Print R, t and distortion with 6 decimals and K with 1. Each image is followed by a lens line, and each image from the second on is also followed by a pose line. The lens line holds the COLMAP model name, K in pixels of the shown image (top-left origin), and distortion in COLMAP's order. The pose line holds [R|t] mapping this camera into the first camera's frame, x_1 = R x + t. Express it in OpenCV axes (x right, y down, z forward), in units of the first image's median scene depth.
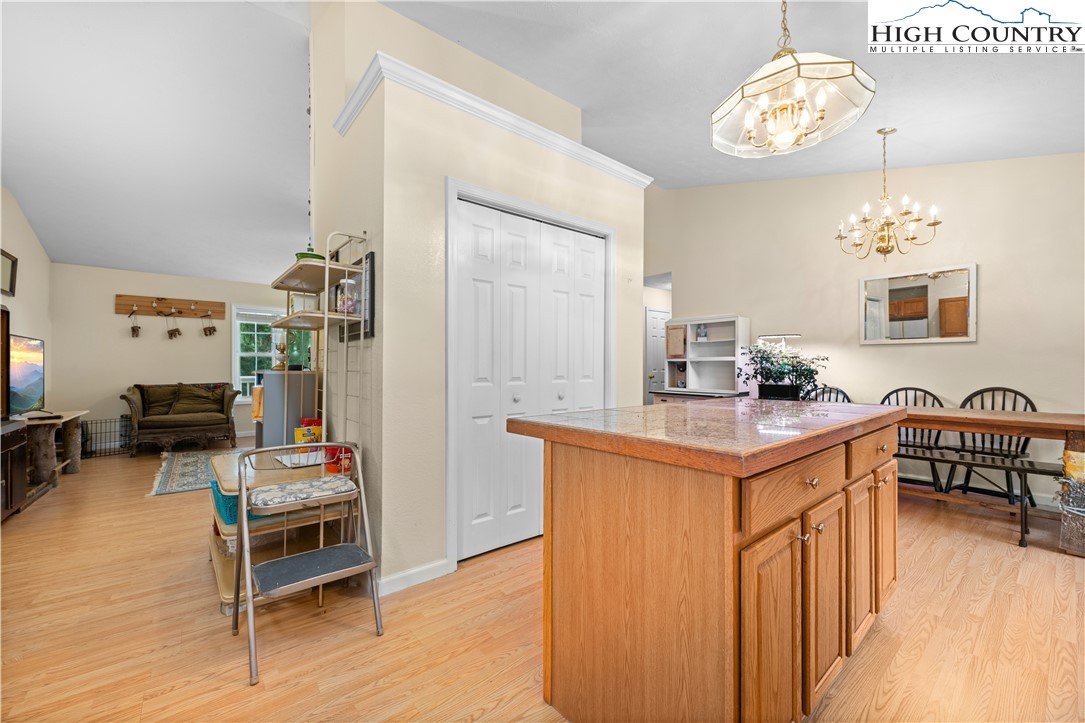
lens RADIAL K [[436.1, 0, 548.6], [0, 436.1, 364.7], [0, 0, 1]] dist [-0.000716, 0.000030]
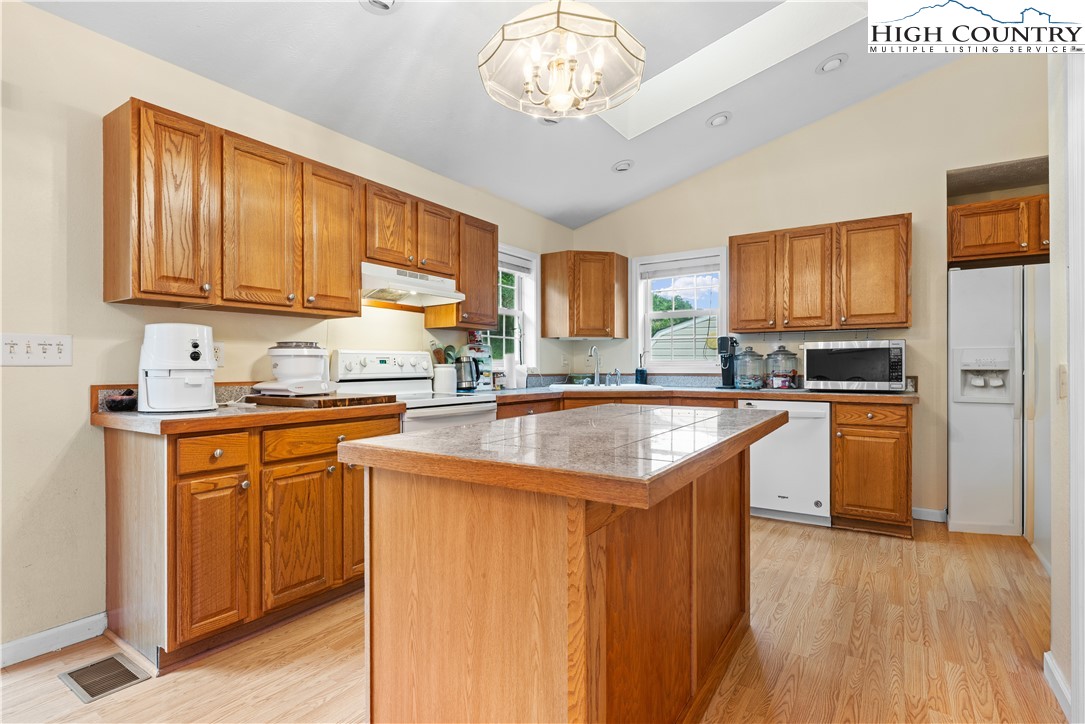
lens RADIAL K [[550.8, 0, 539.0], [0, 550.8, 372.2], [0, 0, 1]] dist [0.003740, -0.003213]
pose [[-0.957472, 0.007749, -0.288423, 0.383360], [0.005871, 0.999956, 0.007376, 0.000269], [0.288467, 0.005369, -0.957475, 0.871930]]
